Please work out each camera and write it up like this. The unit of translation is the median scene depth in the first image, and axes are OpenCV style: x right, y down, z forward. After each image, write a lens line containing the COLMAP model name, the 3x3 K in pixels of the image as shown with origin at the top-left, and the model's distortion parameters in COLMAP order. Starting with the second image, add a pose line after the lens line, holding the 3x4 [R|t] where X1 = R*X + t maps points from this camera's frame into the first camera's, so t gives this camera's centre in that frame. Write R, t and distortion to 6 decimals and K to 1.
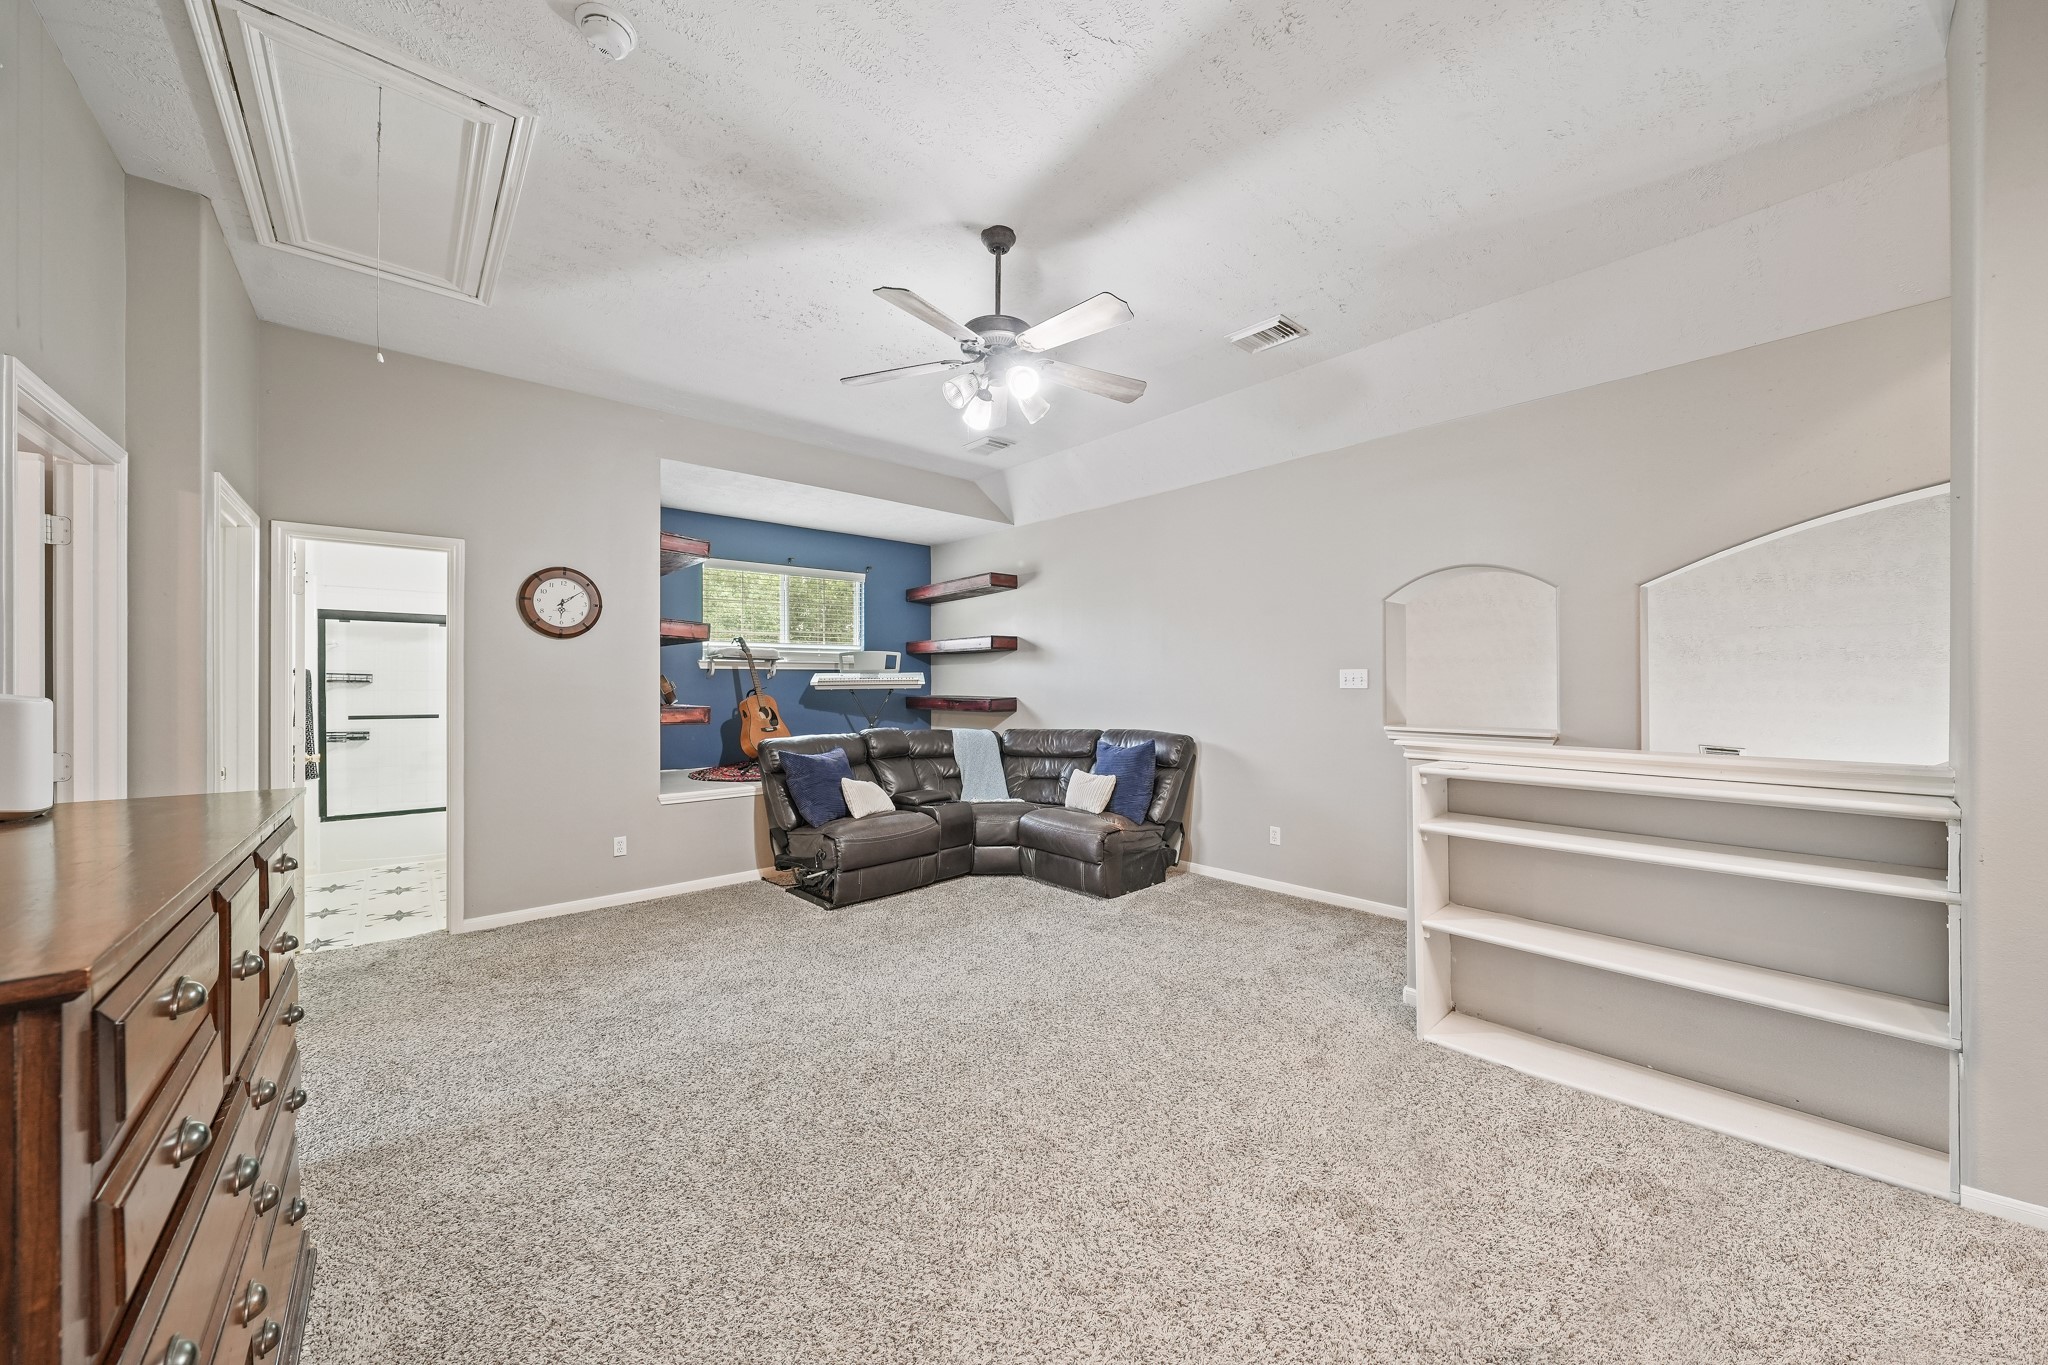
lens RADIAL K [[736.4, 0, 1017.0], [0, 736.4, 680.2], [0, 0, 1]] dist [-0.001878, 0.000024]
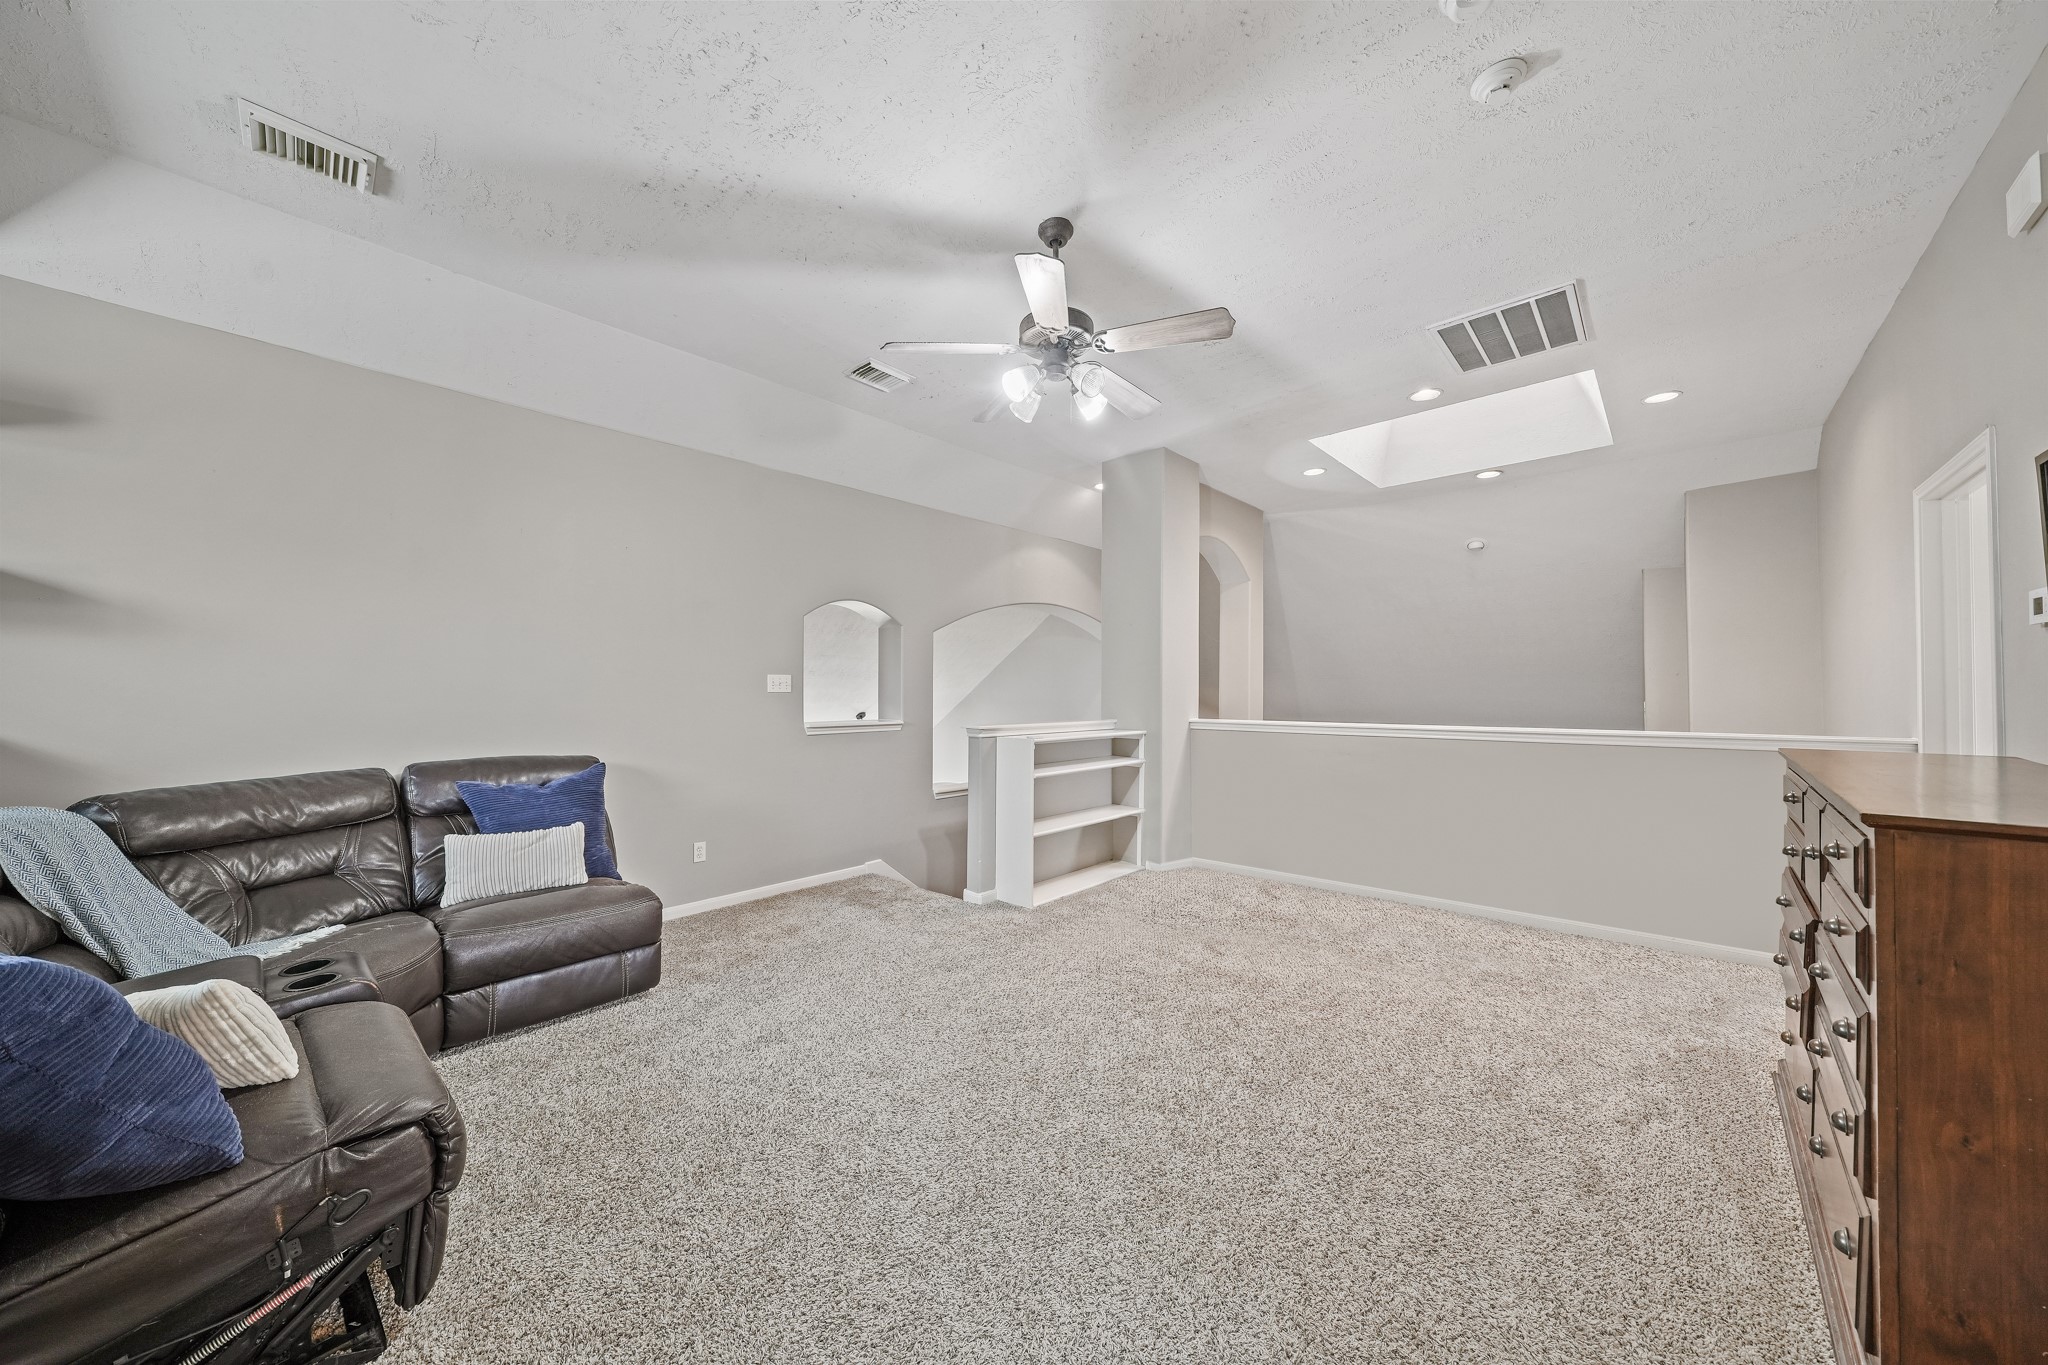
lens RADIAL K [[689.2, 0, 1019.7], [0, 689.2, 684.1], [0, 0, 1]] dist [0.009311, -0.000495]
pose [[-0.076646, 0.004481, 0.997048, -0.667335], [0.002231, 0.999988, -0.004323, 0.003323], [-0.997056, 0.001893, -0.076655, 0.798240]]
